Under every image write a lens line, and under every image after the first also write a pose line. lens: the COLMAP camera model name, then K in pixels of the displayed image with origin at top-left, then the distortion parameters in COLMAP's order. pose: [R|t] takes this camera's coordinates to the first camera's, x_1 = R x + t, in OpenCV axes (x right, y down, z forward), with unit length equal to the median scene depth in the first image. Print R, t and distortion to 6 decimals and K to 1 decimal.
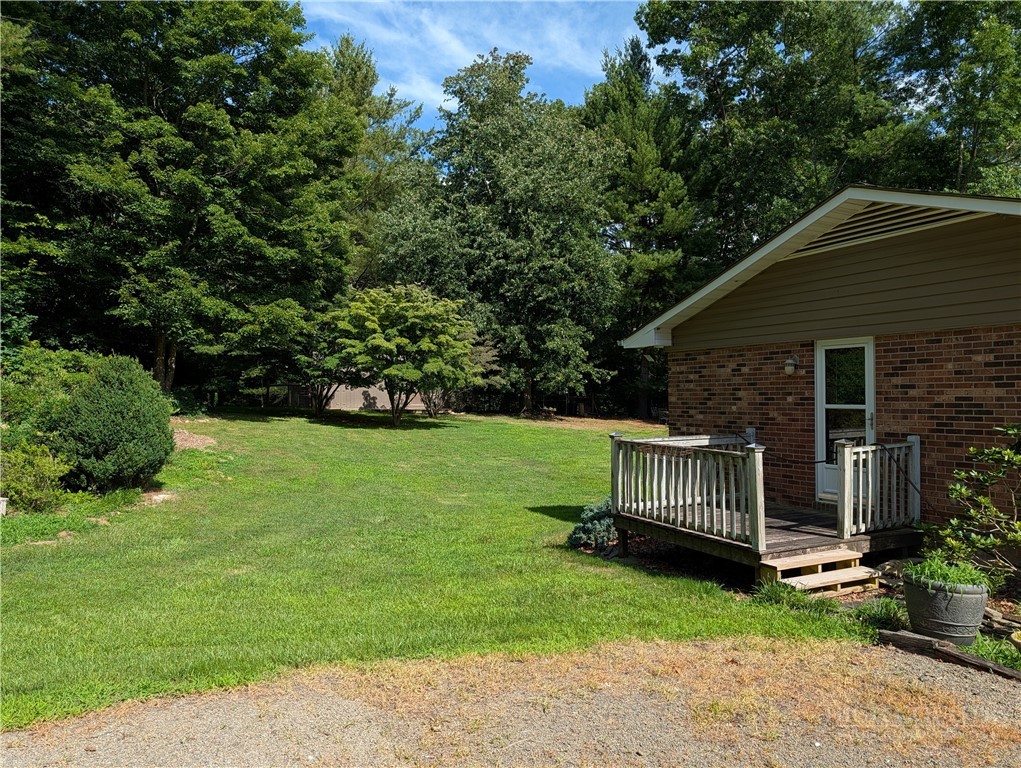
lens RADIAL K [[733.3, 0, 504.8], [0, 733.3, 391.4], [0, 0, 1]] dist [0.032668, -0.021650]
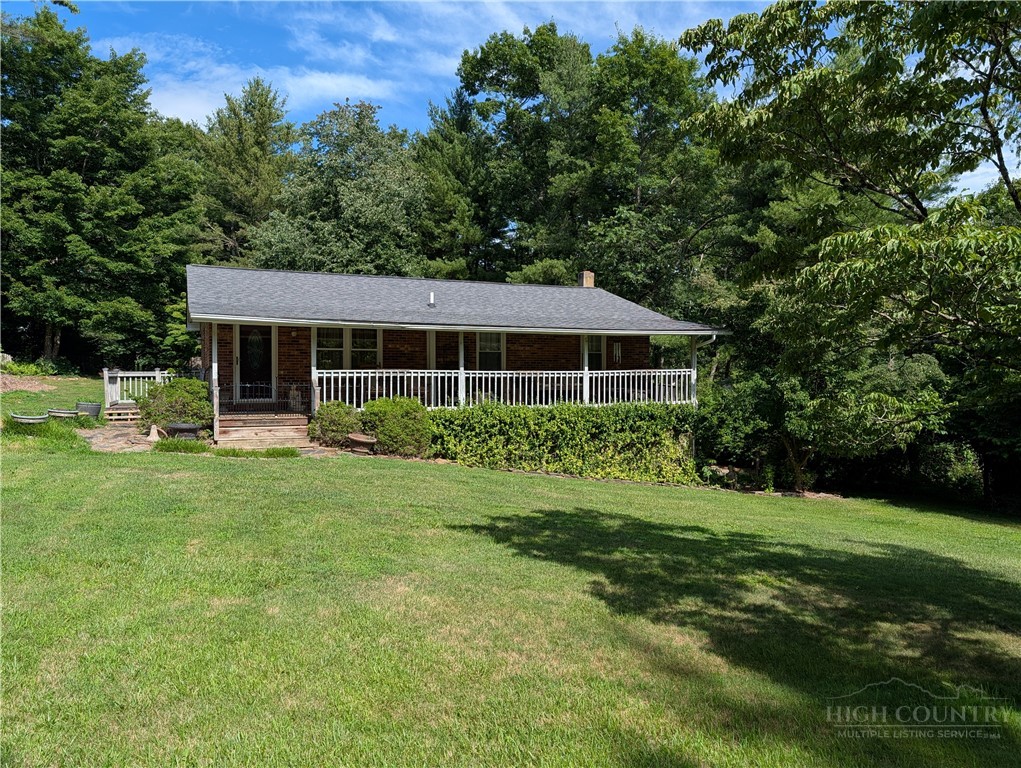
lens RADIAL K [[733.3, 0, 518.1], [0, 733.3, 385.8], [0, 0, 1]] dist [0.032668, -0.021650]
pose [[0.999301, 0.008458, -0.036407, 0.524648], [-0.007818, 0.999813, 0.017671, 0.020171], [0.036550, -0.017374, 0.999181, -0.445333]]
